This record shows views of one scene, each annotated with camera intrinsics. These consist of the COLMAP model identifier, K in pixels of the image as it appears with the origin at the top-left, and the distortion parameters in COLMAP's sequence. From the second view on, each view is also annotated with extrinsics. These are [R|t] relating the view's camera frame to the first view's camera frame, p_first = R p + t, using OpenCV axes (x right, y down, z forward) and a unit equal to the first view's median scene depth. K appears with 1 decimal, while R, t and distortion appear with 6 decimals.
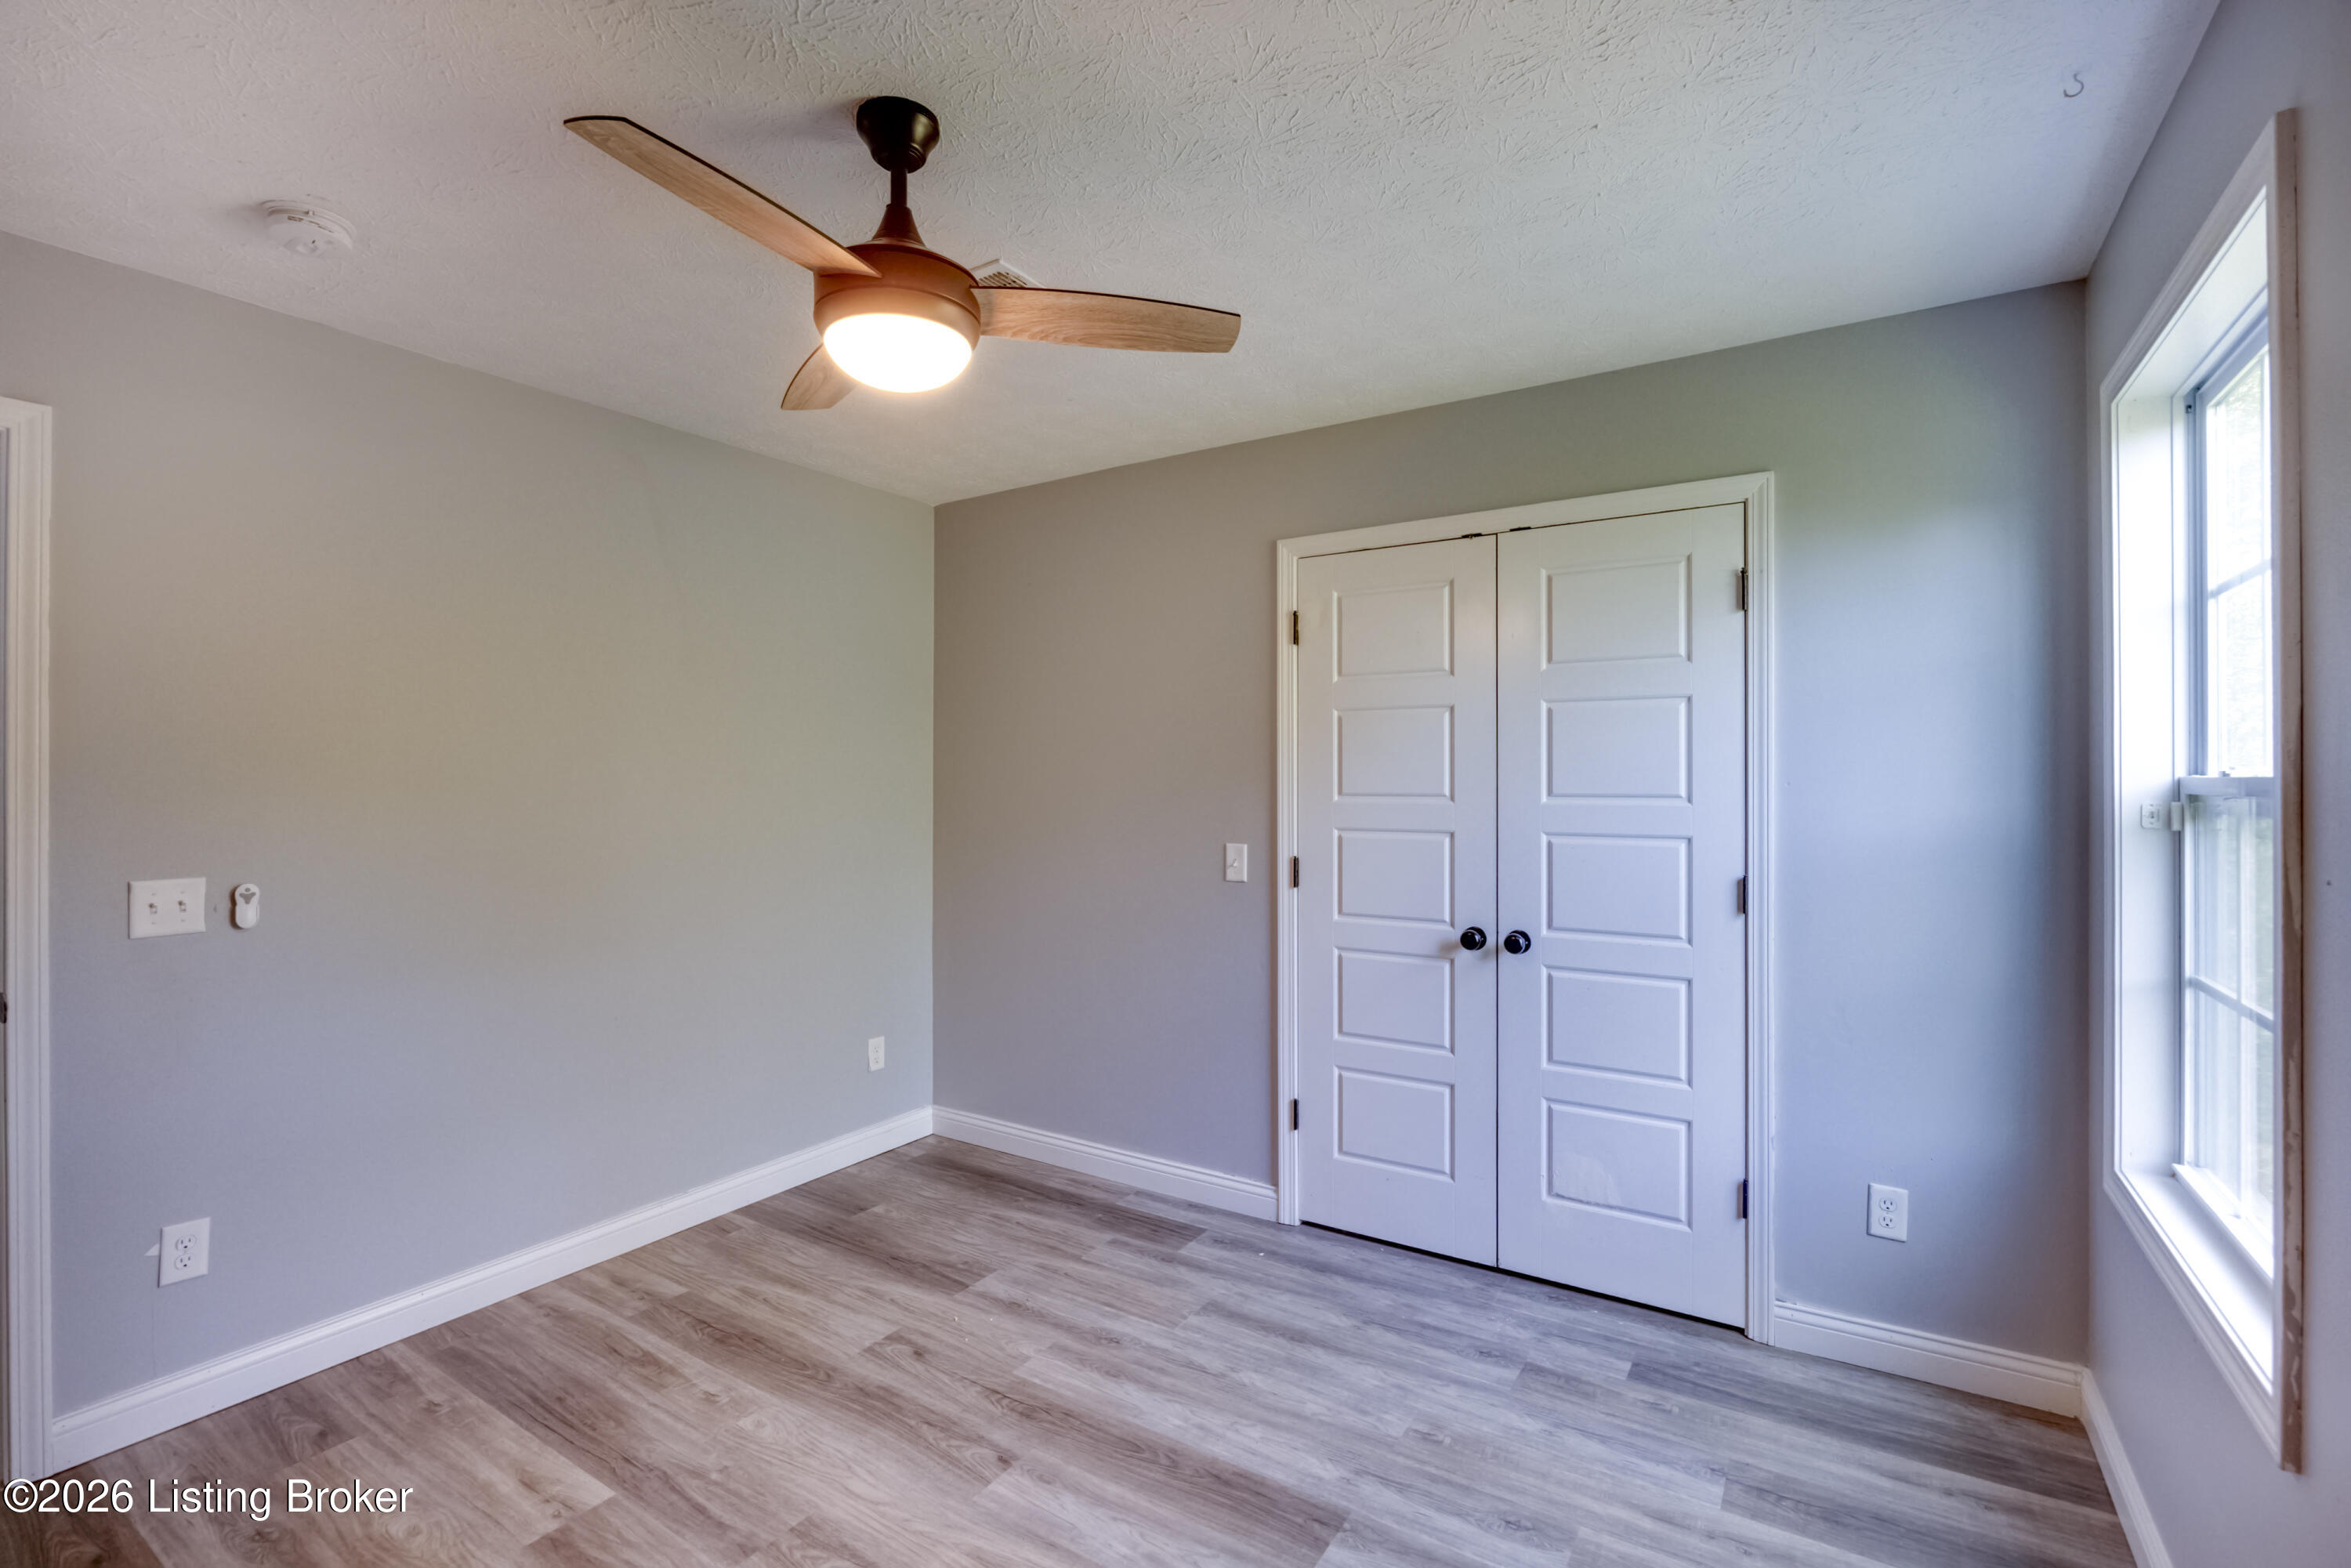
lens RADIAL K [[1048.8, 0, 1184.3], [0, 1048.8, 783.6], [0, 0, 1]] dist [-0.002327, 0.000044]
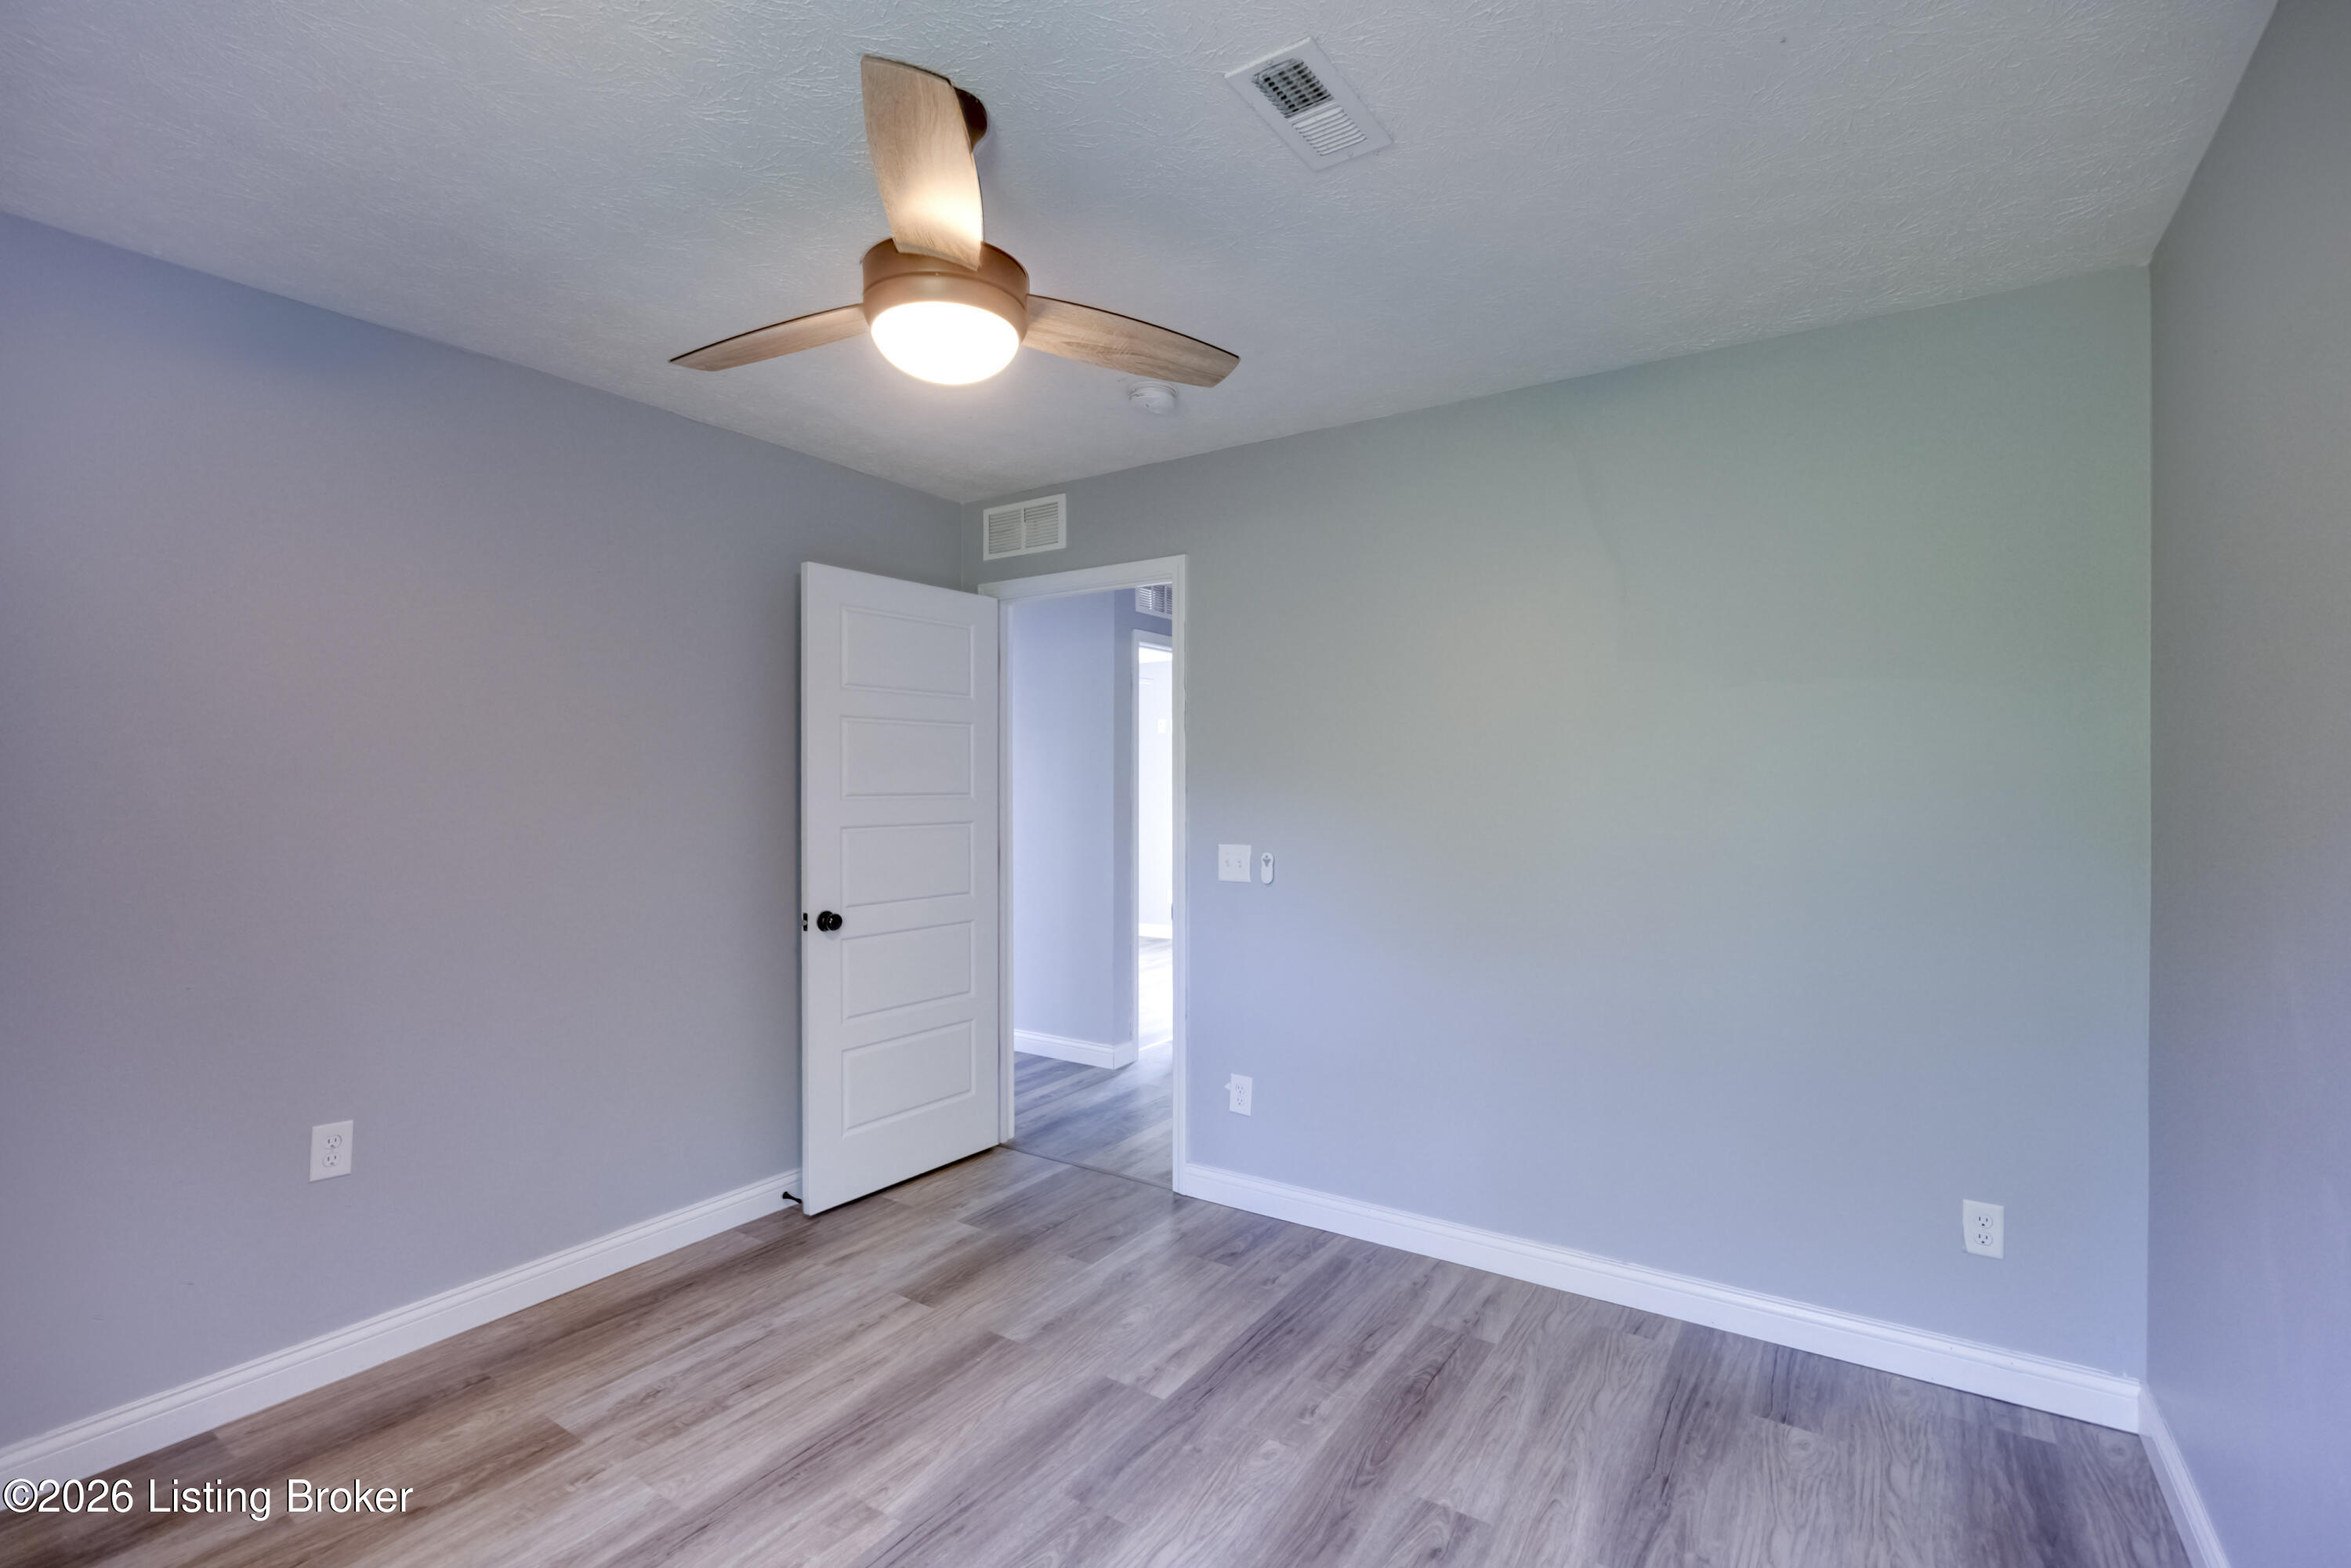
lens RADIAL K [[1048.8, 0, 1184.3], [0, 1048.8, 783.6], [0, 0, 1]] dist [-0.002327, 0.000044]
pose [[-0.022394, -0.002991, -0.999745, 0.476602], [-0.000029, 0.999996, -0.002991, 0.004461], [0.999749, -0.000038, -0.022394, 0.820340]]
